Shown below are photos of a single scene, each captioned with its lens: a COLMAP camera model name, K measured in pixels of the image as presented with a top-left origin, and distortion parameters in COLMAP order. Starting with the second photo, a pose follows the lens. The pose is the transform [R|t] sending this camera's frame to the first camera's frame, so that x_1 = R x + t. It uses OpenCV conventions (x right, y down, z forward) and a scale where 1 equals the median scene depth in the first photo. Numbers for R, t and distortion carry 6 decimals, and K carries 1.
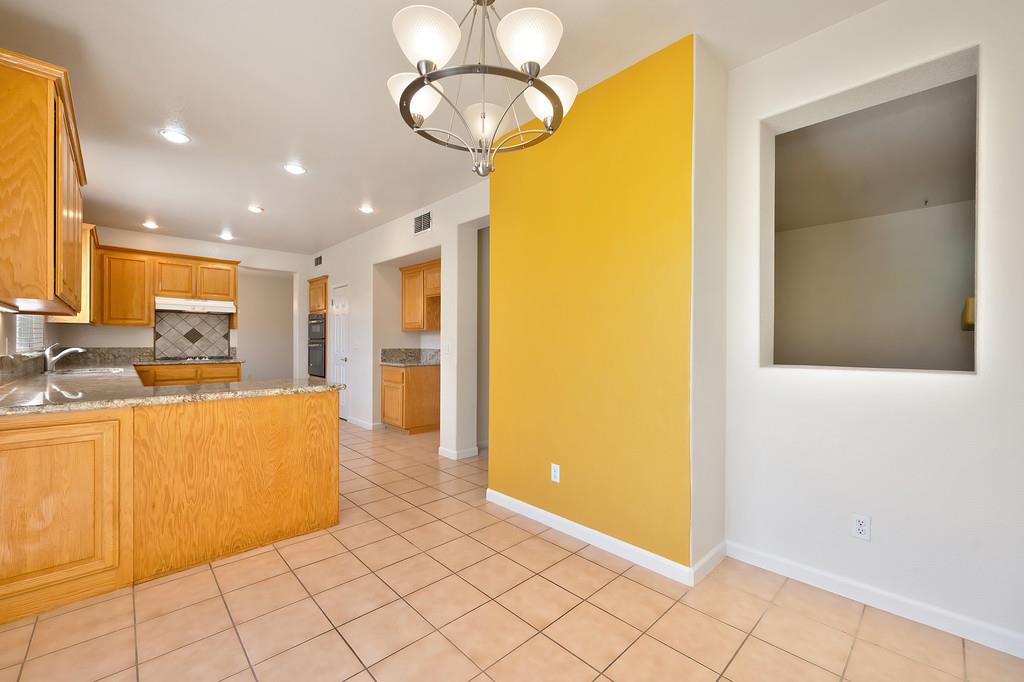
lens RADIAL K [[408.7, 0, 509.8], [0, 408.7, 341.7], [0, 0, 1]] dist [0.000955, 0.000530]
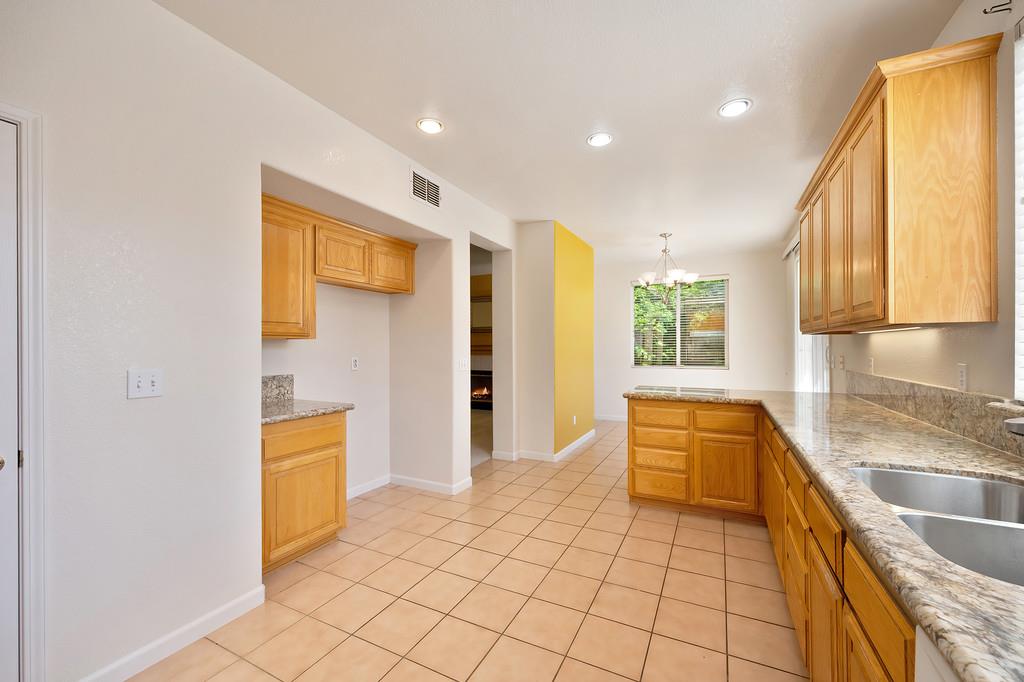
lens RADIAL K [[408.7, 0, 512.0], [0, 408.7, 345.0], [0, 0, 1]] dist [0.000955, 0.000530]
pose [[-0.328653, -0.002234, 0.944448, -0.747072], [0.002315, 0.999992, 0.003171, -0.020745], [-0.944448, 0.003229, -0.328646, 0.879965]]
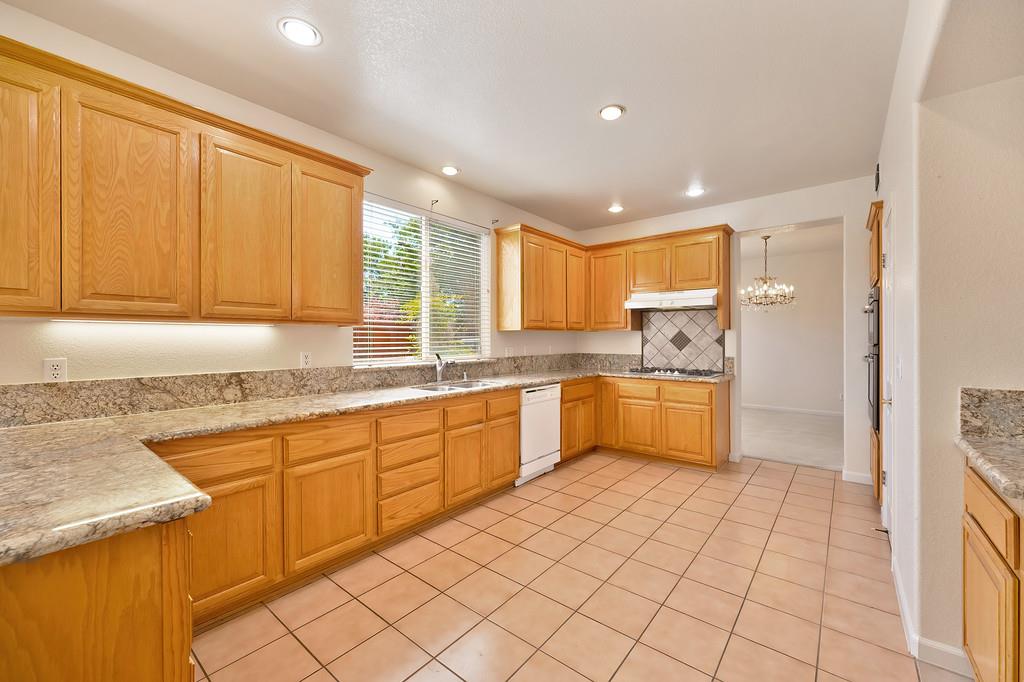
lens RADIAL K [[408.7, 0, 514.5], [0, 408.7, 339.9], [0, 0, 1]] dist [0.000955, 0.000530]
pose [[0.121489, -0.002777, -0.992589, -0.072066], [0.002054, 0.999995, -0.002547, -0.015326], [0.992591, -0.001729, 0.121494, 0.651890]]
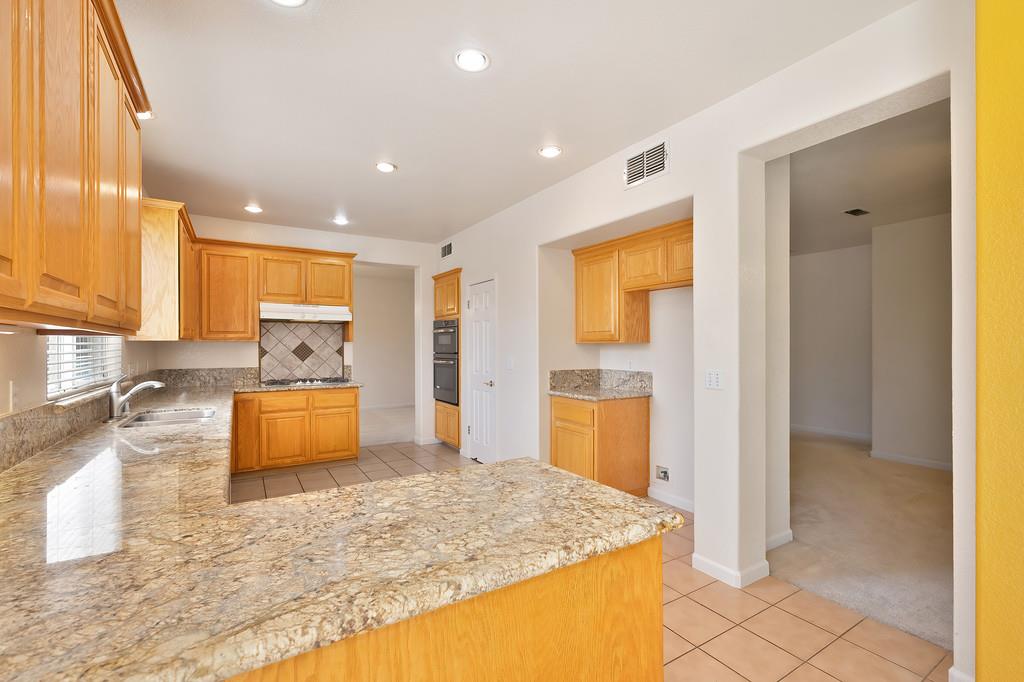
lens RADIAL K [[449.5, 0, 513.2], [0, 449.5, 344.2], [0, 0, 1]] dist [0.012505, -0.000648]
pose [[0.977772, -0.008605, -0.209494, -0.214753], [0.007854, 0.999959, -0.004414, -0.023117], [0.209524, 0.002671, 0.977800, 0.259315]]
